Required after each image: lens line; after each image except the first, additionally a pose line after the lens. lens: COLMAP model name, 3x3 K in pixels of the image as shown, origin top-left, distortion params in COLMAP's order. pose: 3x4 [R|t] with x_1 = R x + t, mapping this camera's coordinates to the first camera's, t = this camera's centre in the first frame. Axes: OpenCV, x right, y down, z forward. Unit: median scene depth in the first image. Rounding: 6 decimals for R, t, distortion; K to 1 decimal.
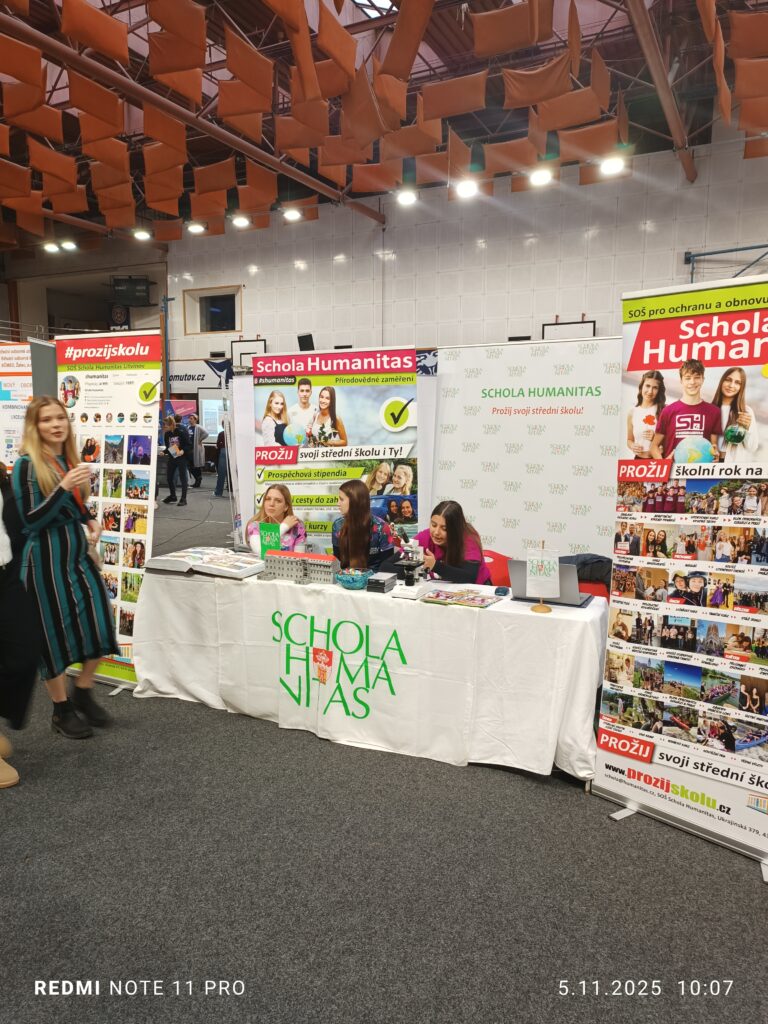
lens RADIAL K [[738.9, 0, 384.0], [0, 738.9, 512.0], [0, 0, 1]] dist [0.023784, 0.000507]
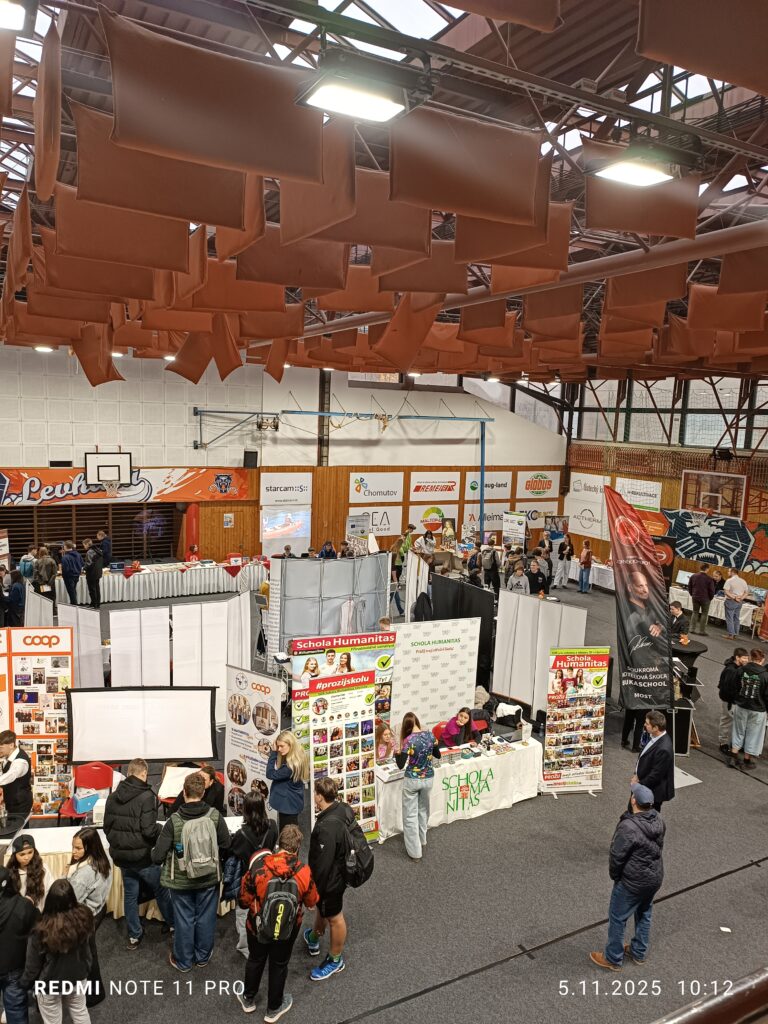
lens RADIAL K [[738.9, 0, 384.0], [0, 738.9, 512.0], [0, 0, 1]] dist [0.023784, 0.000507]
pose [[0.563629, -0.093375, 0.820733, -1.484849], [0.068457, 0.995453, 0.066241, -0.622261], [-0.823186, 0.018850, 0.567458, -0.161460]]
